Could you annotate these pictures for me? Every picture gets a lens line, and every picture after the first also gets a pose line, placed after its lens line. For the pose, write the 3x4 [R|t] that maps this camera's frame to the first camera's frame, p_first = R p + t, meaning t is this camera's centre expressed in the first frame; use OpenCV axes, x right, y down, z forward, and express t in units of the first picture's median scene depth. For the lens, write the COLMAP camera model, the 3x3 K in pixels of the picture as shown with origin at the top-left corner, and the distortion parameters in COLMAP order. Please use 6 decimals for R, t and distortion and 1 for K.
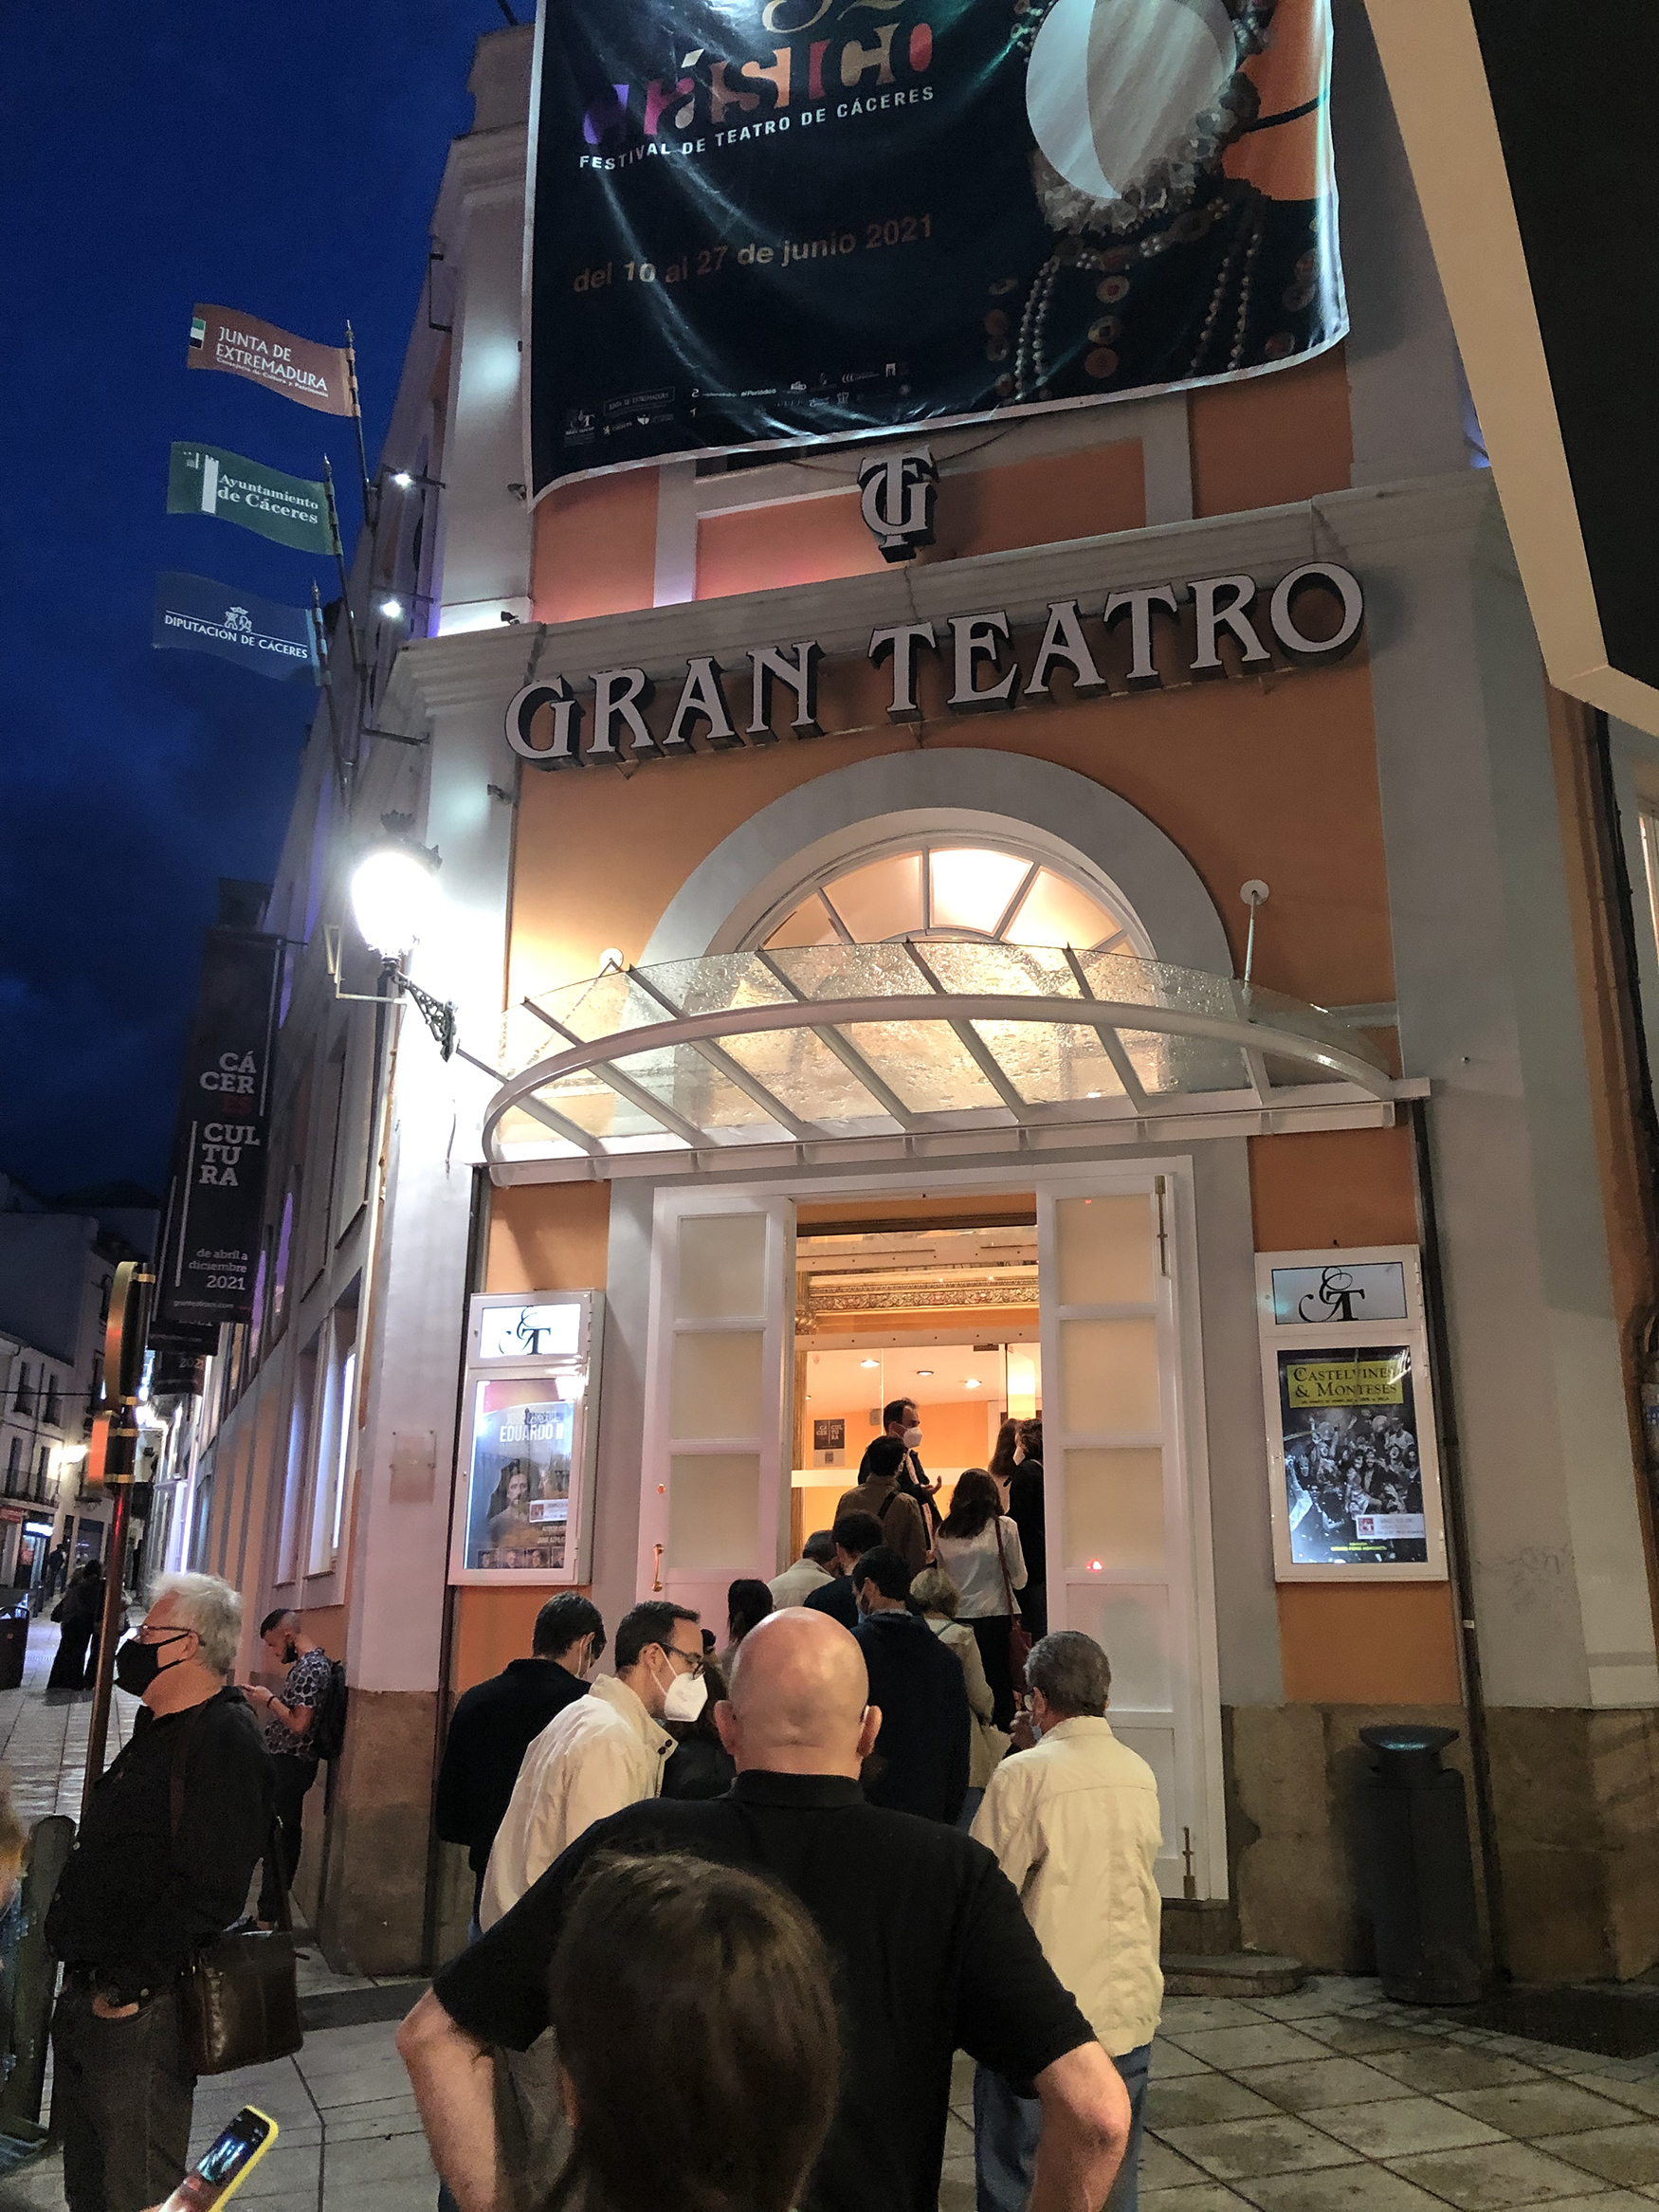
lens RADIAL K [[1826.9, 0, 827.9], [0, 1826.9, 1107.7], [0, 0, 1]] dist [0.004585, 0.000734]
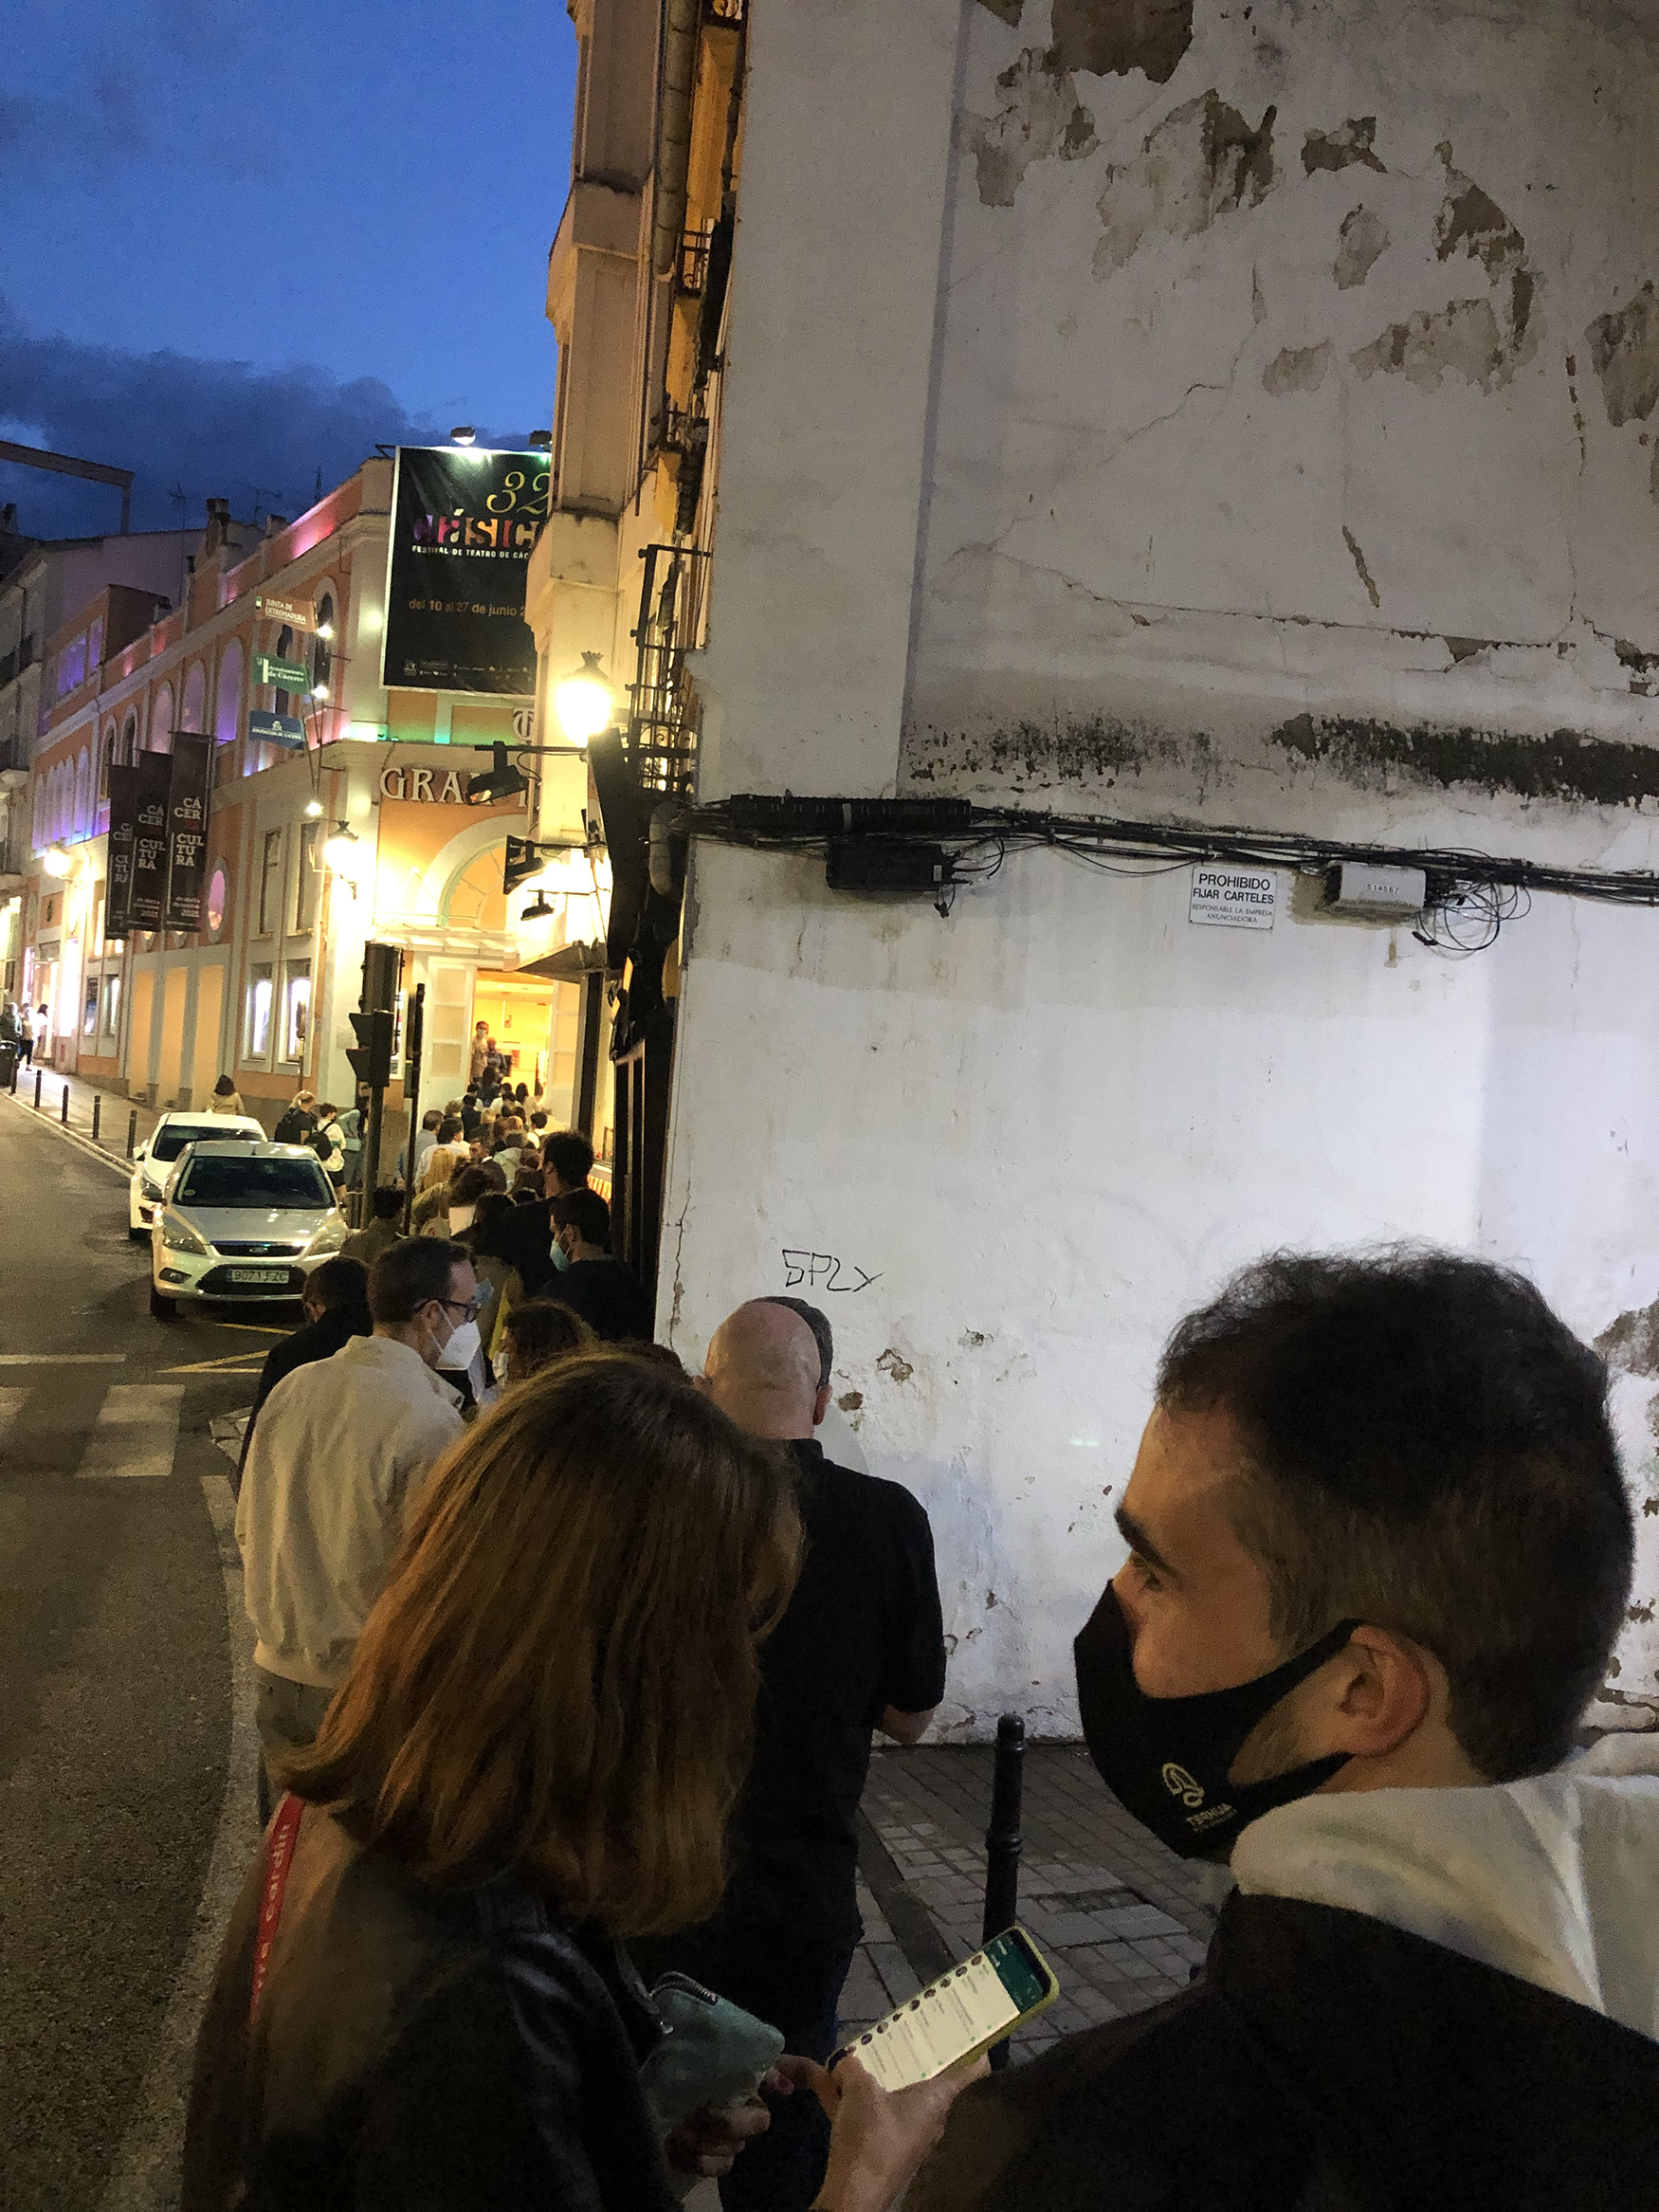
lens RADIAL K [[1826.9, 0, 828.7], [0, 1826.9, 1105.5], [0, 0, 1]] dist [0.004585, 0.000734]
pose [[0.976751, 0.054169, 0.207422, -0.054829], [-0.113929, 0.950770, 0.288194, -0.591086], [-0.181599, -0.305125, 0.934837, -1.800127]]
